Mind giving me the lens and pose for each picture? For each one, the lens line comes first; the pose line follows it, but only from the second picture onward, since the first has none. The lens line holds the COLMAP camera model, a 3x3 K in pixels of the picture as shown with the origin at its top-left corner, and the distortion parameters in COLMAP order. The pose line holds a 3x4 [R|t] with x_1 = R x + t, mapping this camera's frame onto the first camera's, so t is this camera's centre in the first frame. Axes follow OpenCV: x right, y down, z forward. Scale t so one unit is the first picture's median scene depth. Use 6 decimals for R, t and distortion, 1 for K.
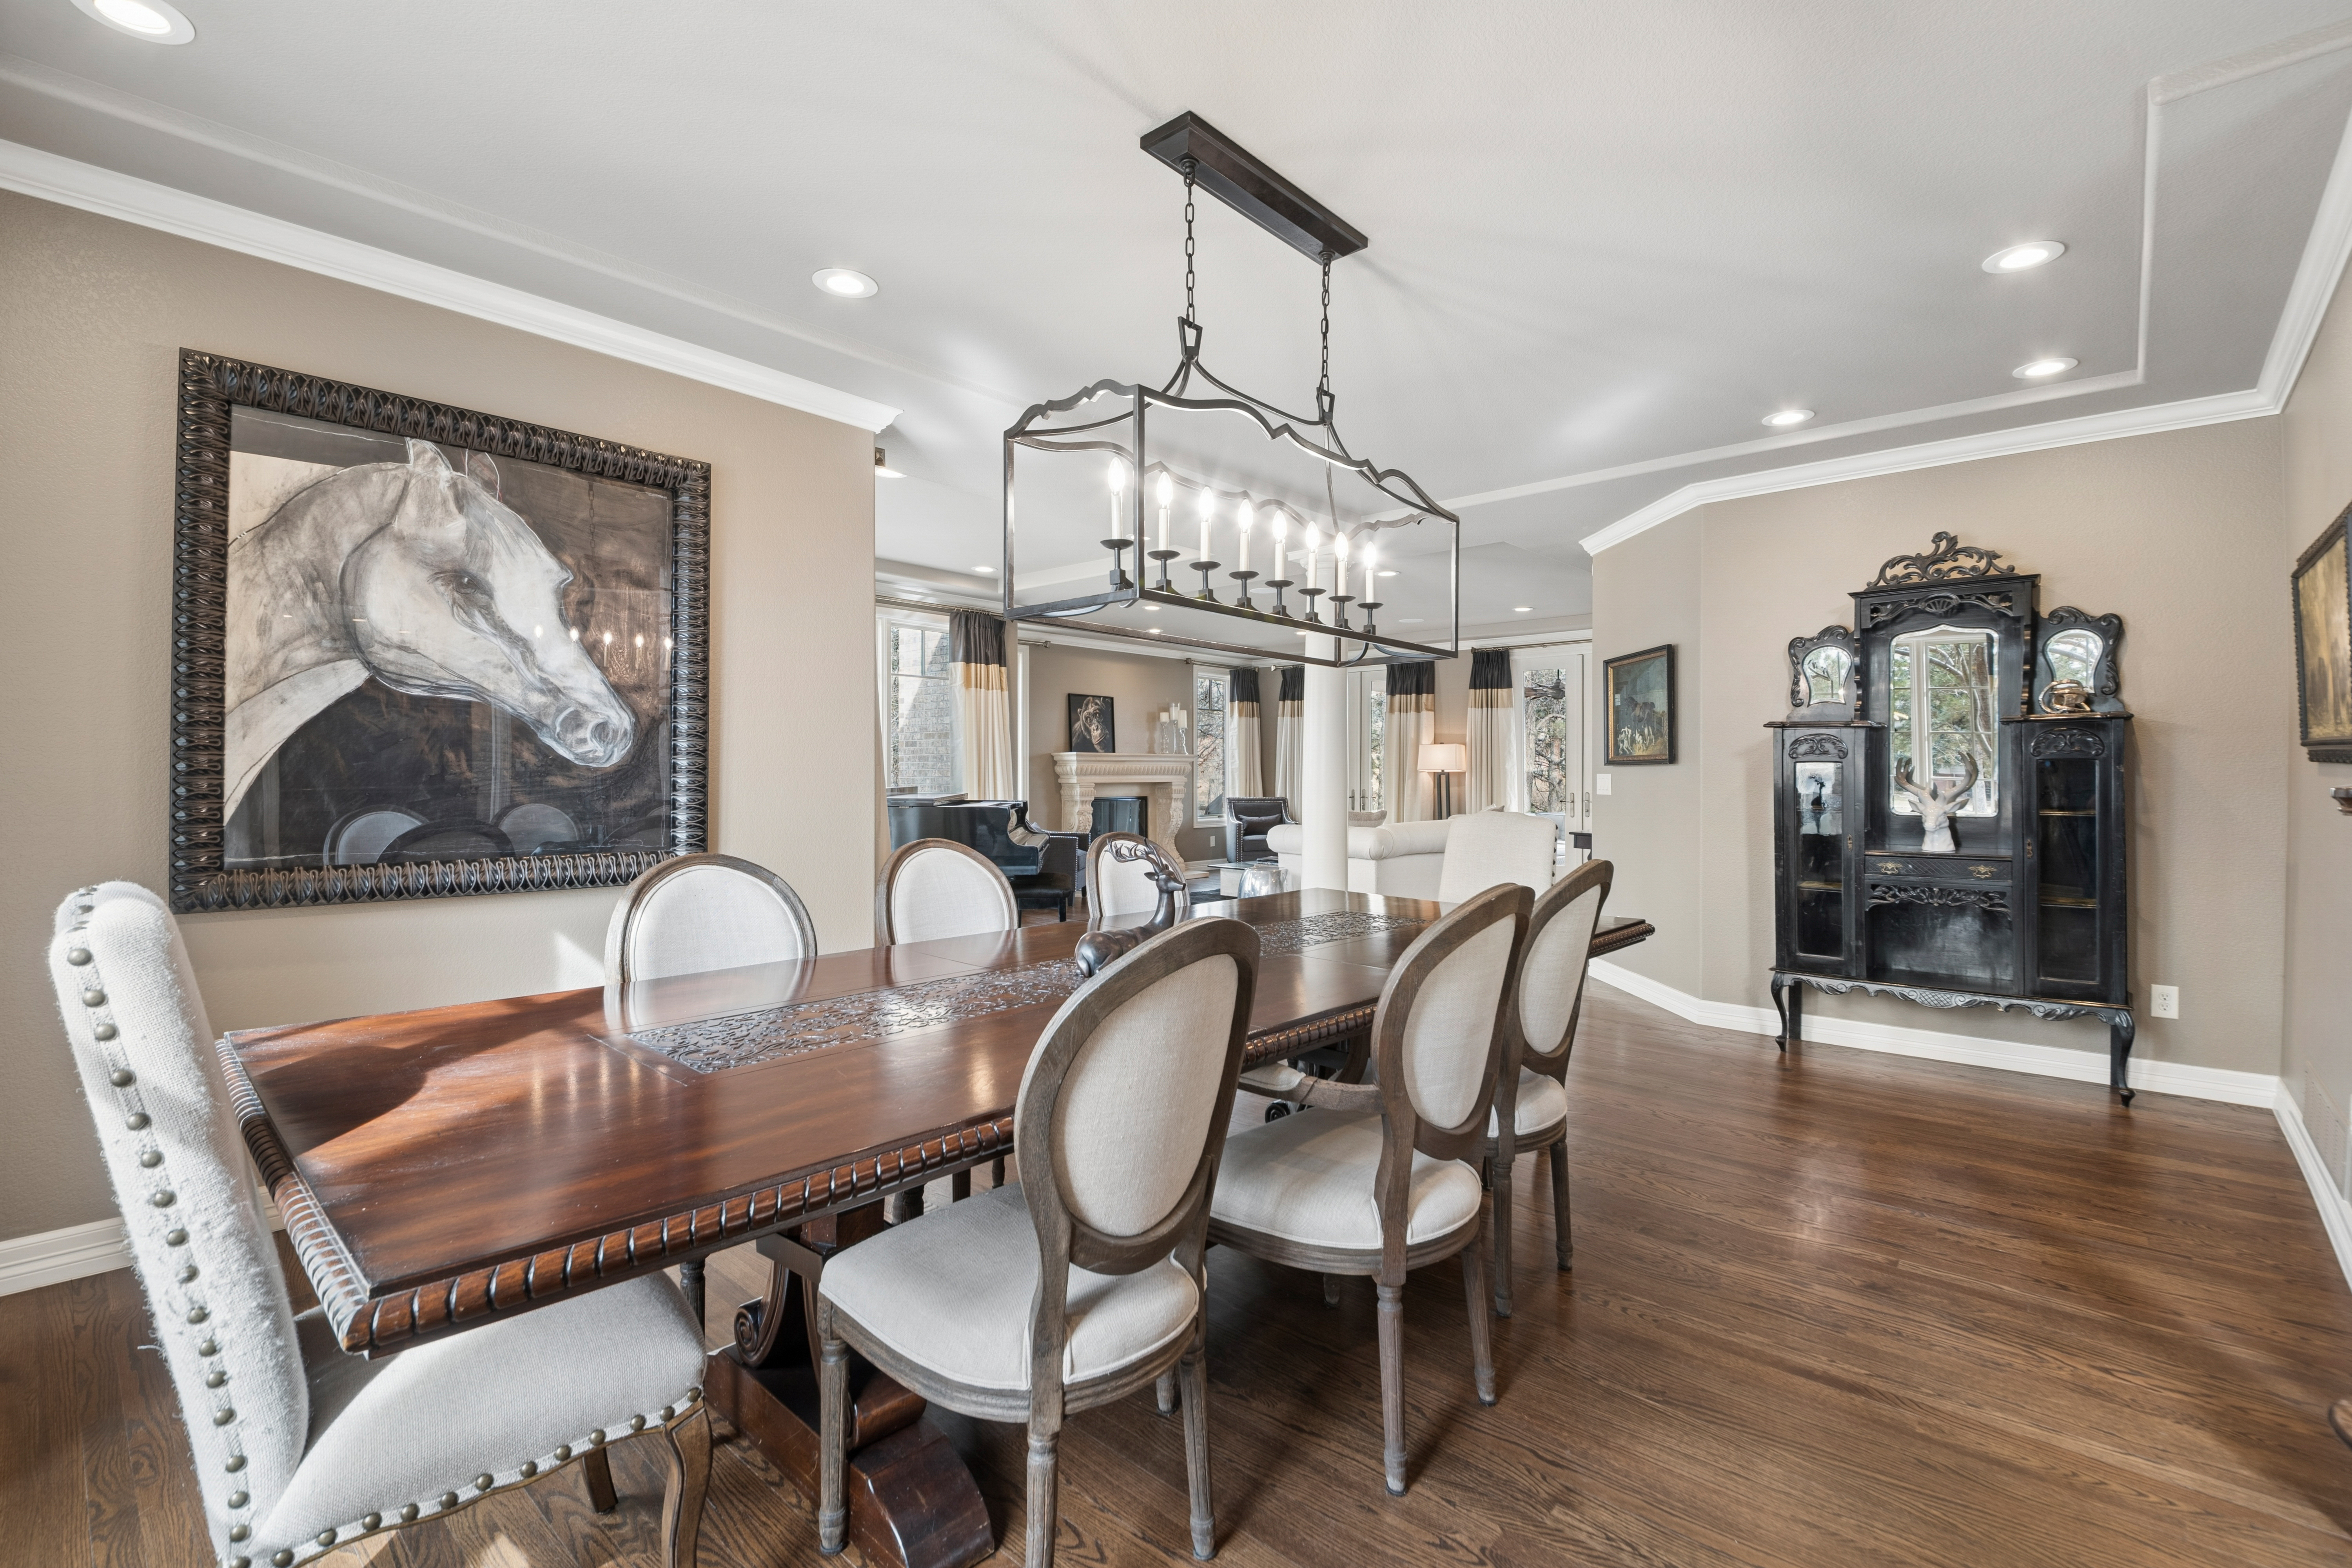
lens RADIAL K [[1052.9, 0, 1181.8], [0, 1052.9, 767.5], [0, 0, 1]] dist [-0.001031, -0.000333]
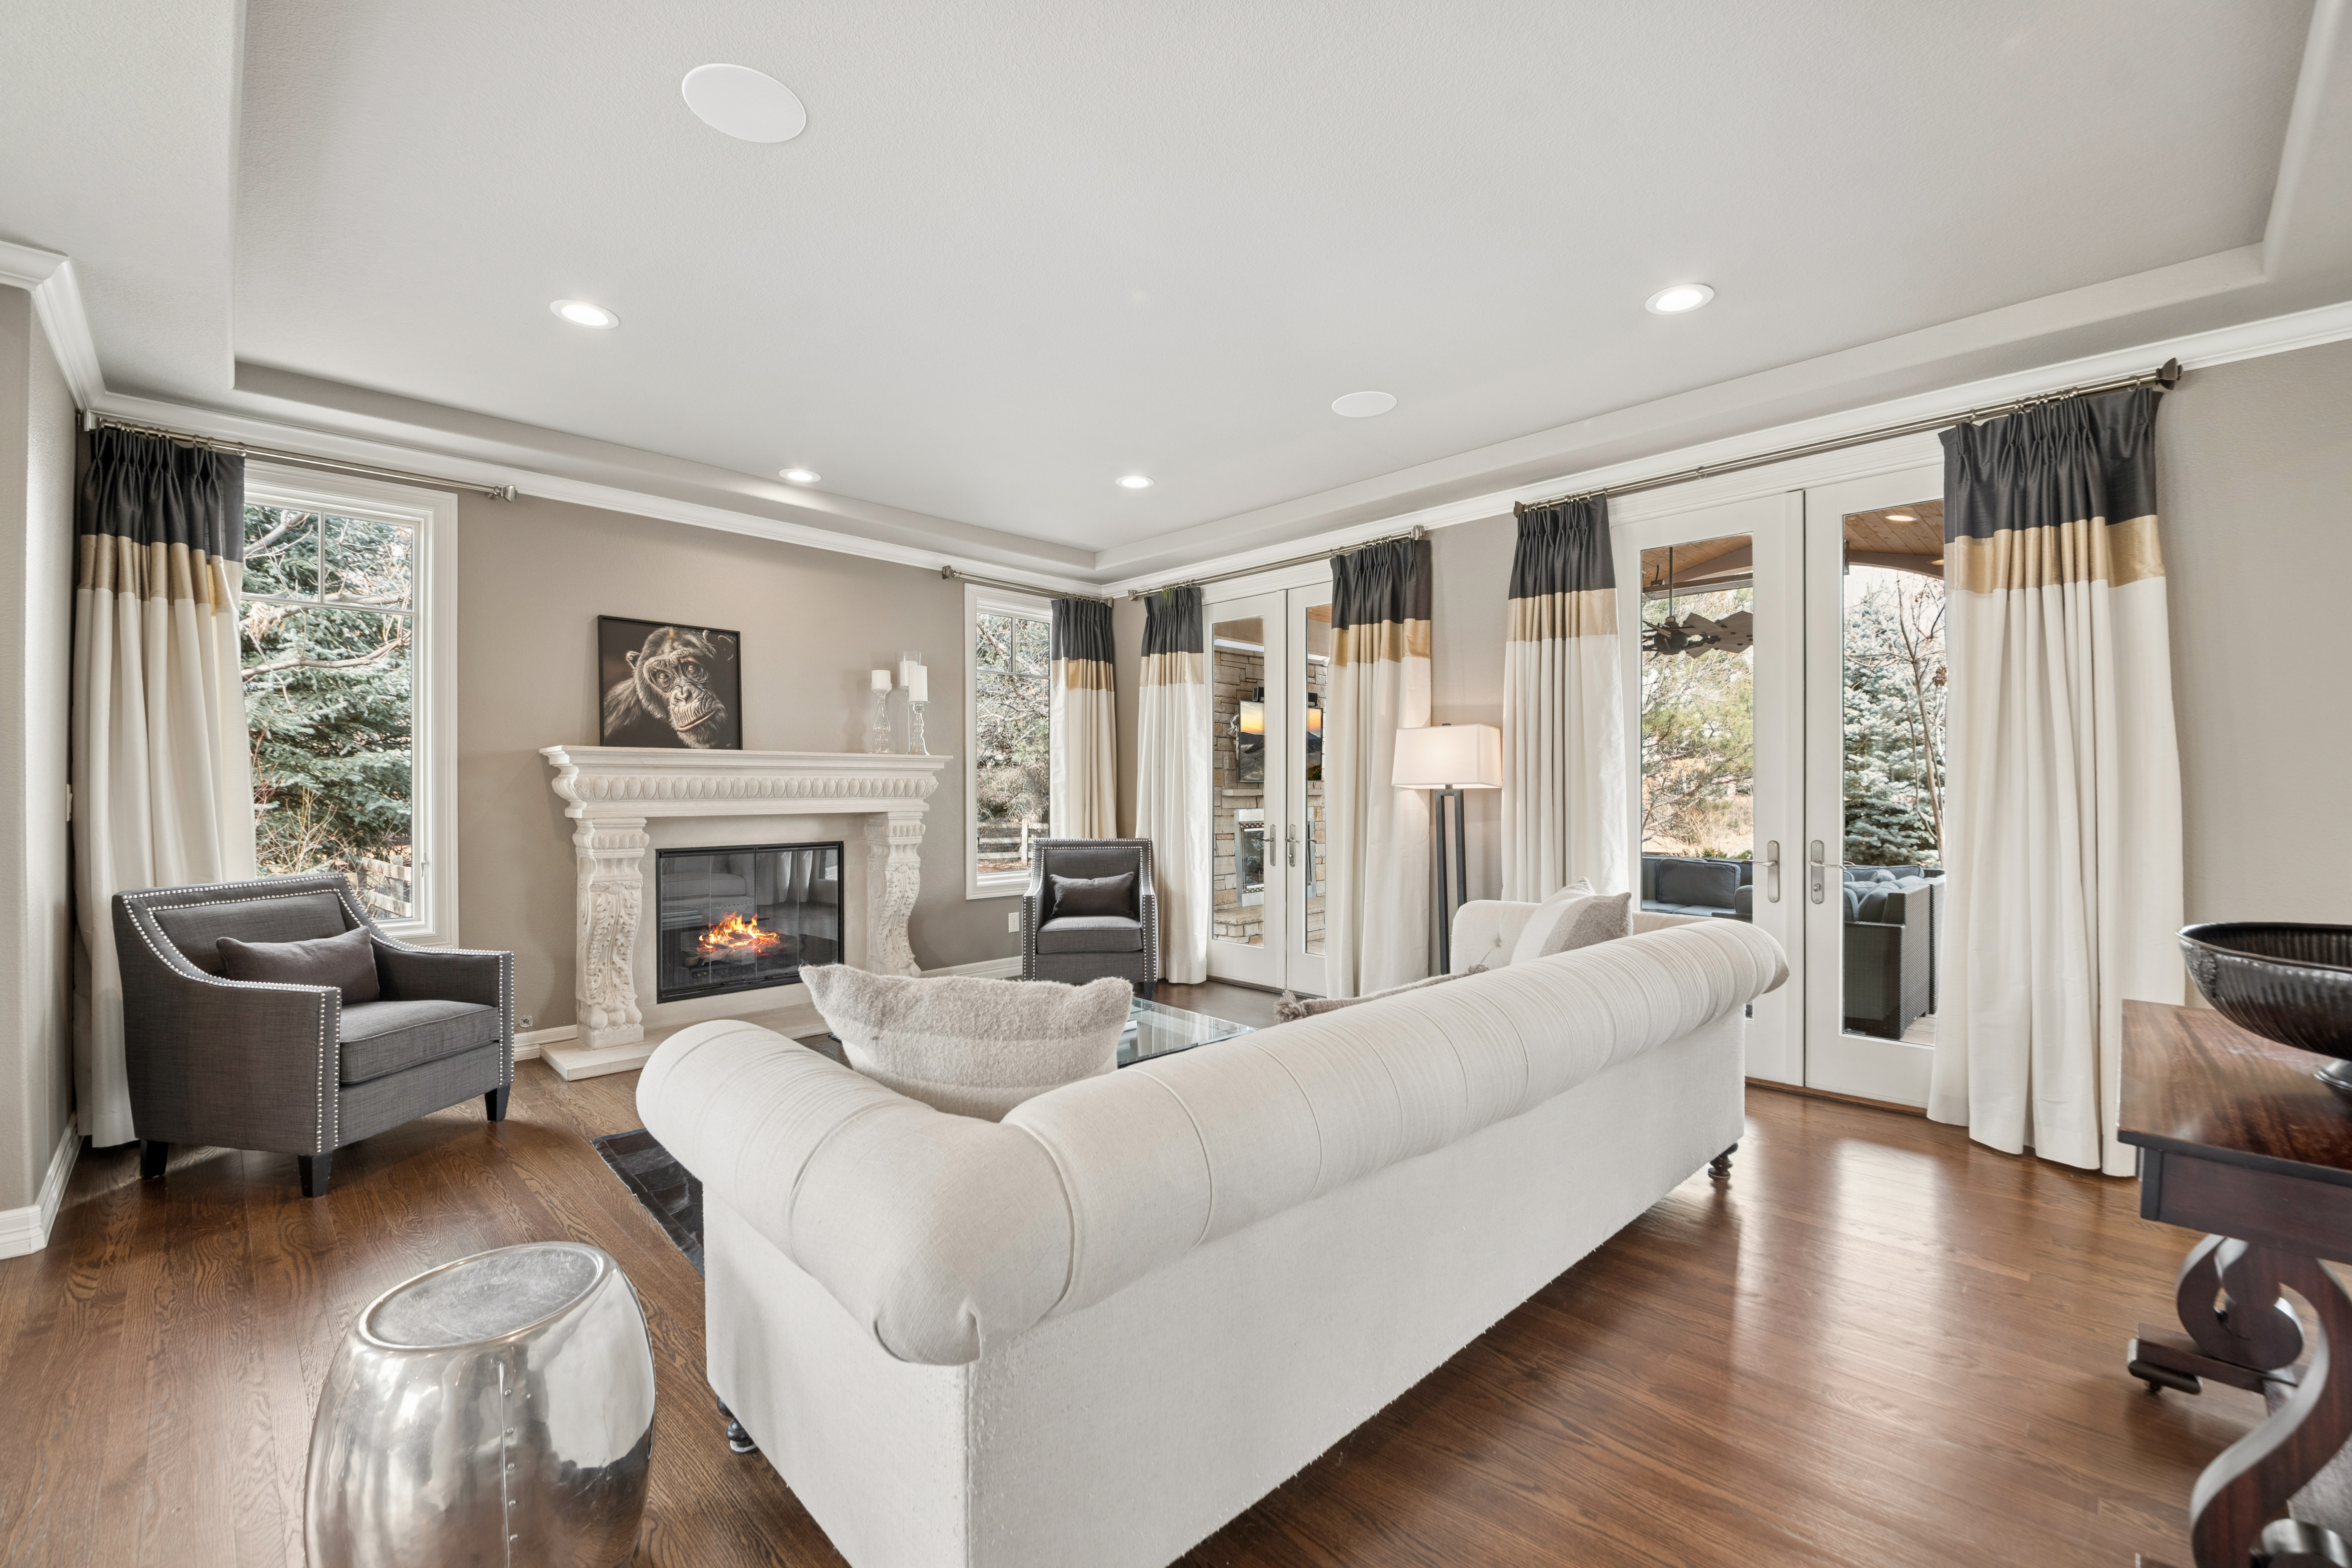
lens RADIAL K [[966.2, 0, 1185.7], [0, 966.2, 790.7], [0, 0, 1]] dist [0.022569, -0.013852]
pose [[0.999256, -0.003728, -0.038390, 0.153094], [0.003905, 0.999982, 0.004522, 0.002711], [0.038372, -0.004668, 0.999253, 0.589512]]
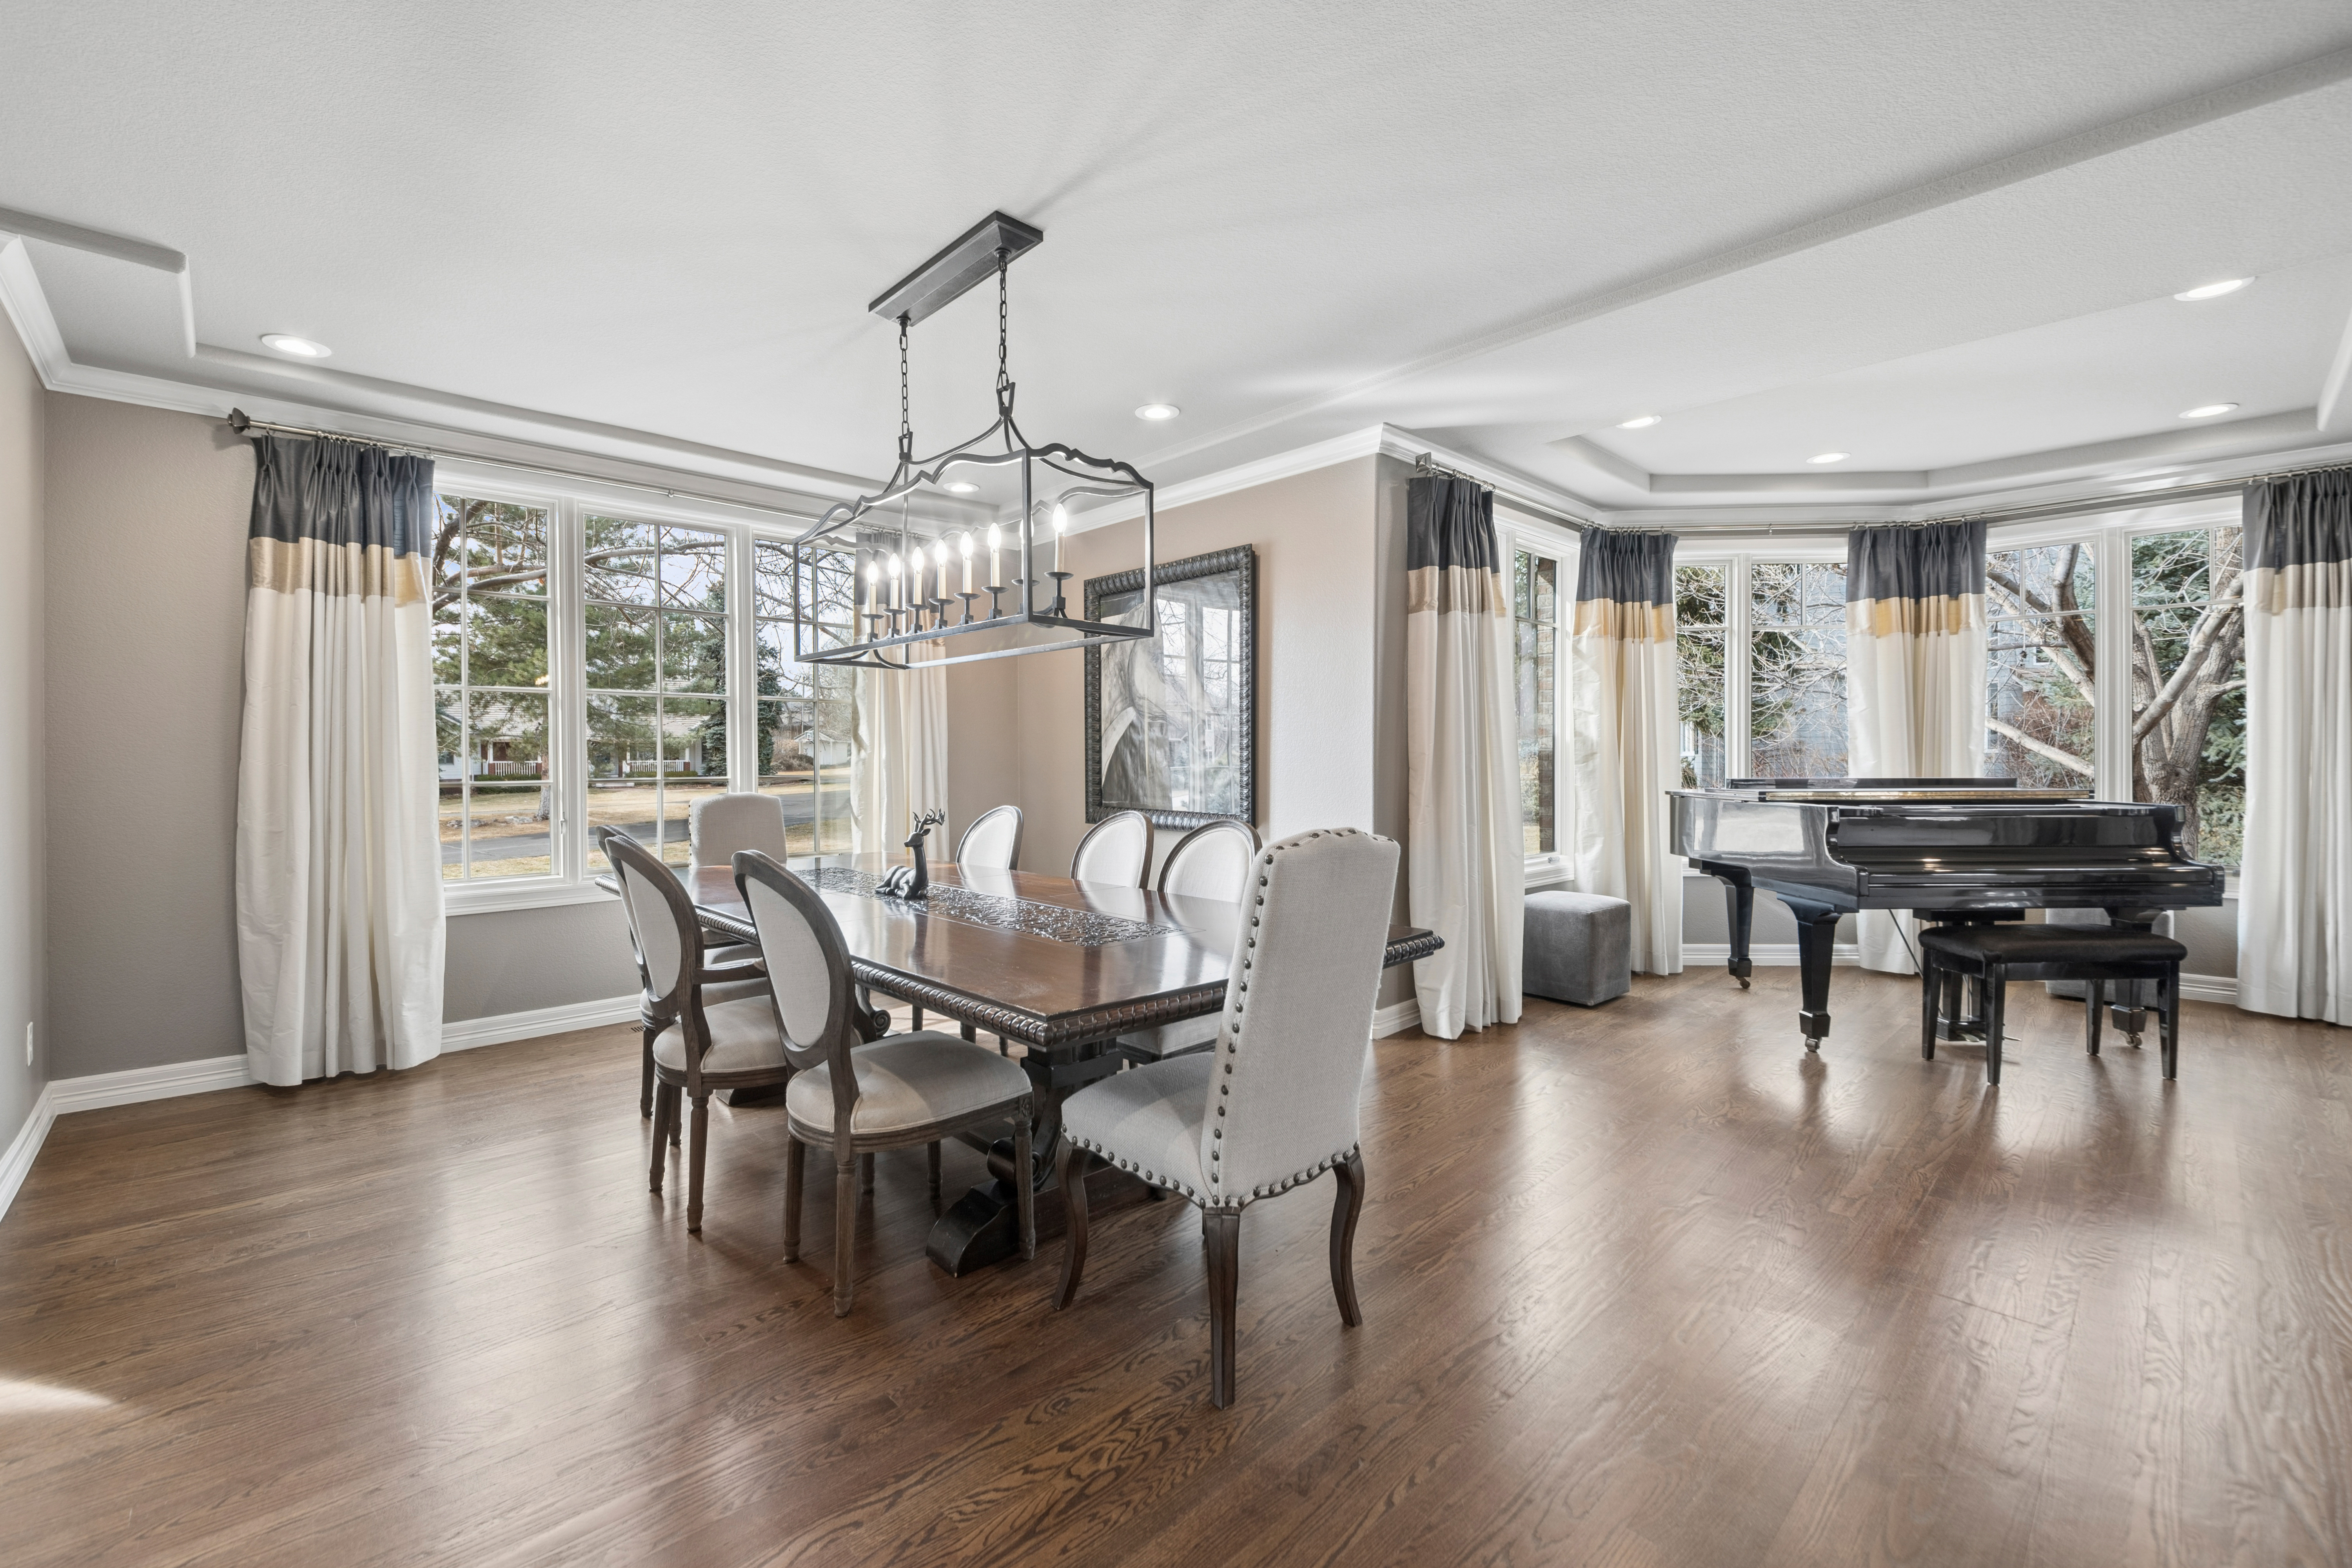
lens RADIAL K [[966.2, 0, 1185.7], [0, 966.2, 790.7], [0, 0, 1]] dist [0.022569, -0.013852]
pose [[-0.067061, 0.024140, -0.997457, 0.280964], [0.008383, 0.999686, 0.023630, 0.004484], [0.997714, -0.006777, -0.067242, 0.320980]]
